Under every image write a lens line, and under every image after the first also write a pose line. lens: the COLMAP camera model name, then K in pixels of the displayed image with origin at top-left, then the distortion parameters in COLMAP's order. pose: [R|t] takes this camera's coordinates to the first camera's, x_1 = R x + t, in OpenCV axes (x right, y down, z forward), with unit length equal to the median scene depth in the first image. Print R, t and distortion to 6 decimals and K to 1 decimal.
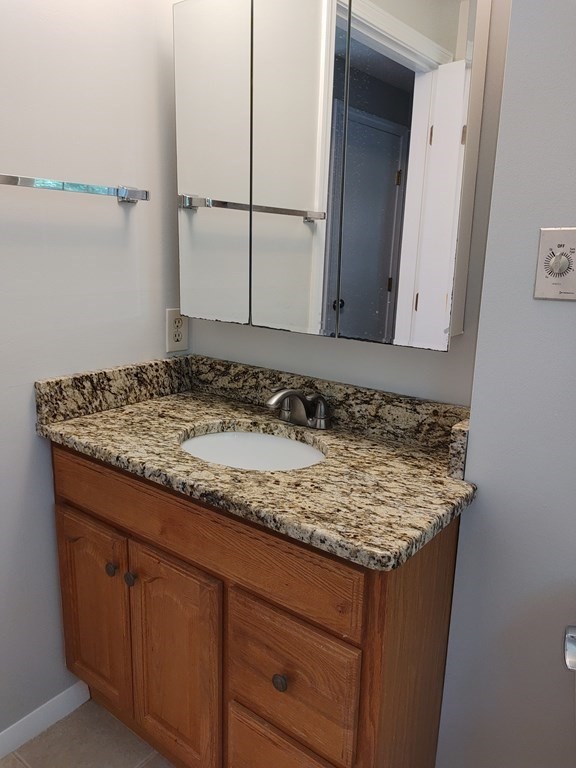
lens RADIAL K [[569.8, 0, 287.5], [0, 569.8, 382.2], [0, 0, 1]] dist [0.032414, -0.017624]
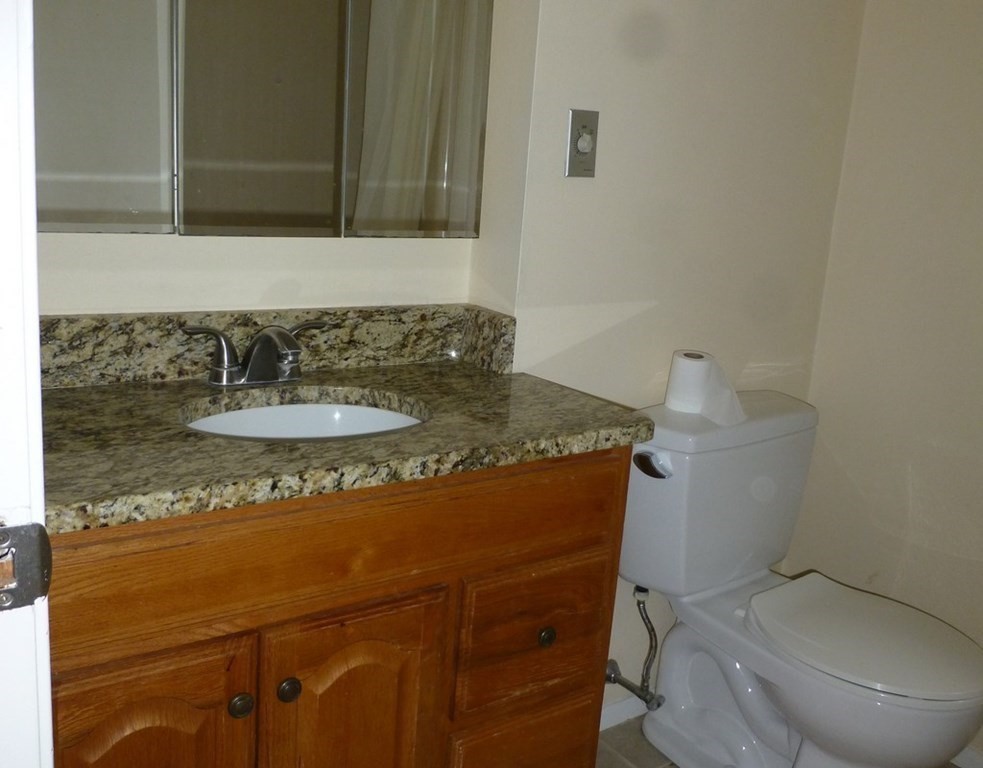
lens RADIAL K [[904.2, 0, 490.5], [0, 904.2, 382.6], [0, 0, 1]] dist [-0.004671, 0.000000]
pose [[0.292617, -0.225884, 0.929167, -0.900174], [0.158132, 0.969751, 0.185950, -0.078851], [-0.943064, 0.092519, 0.319485, 0.465071]]
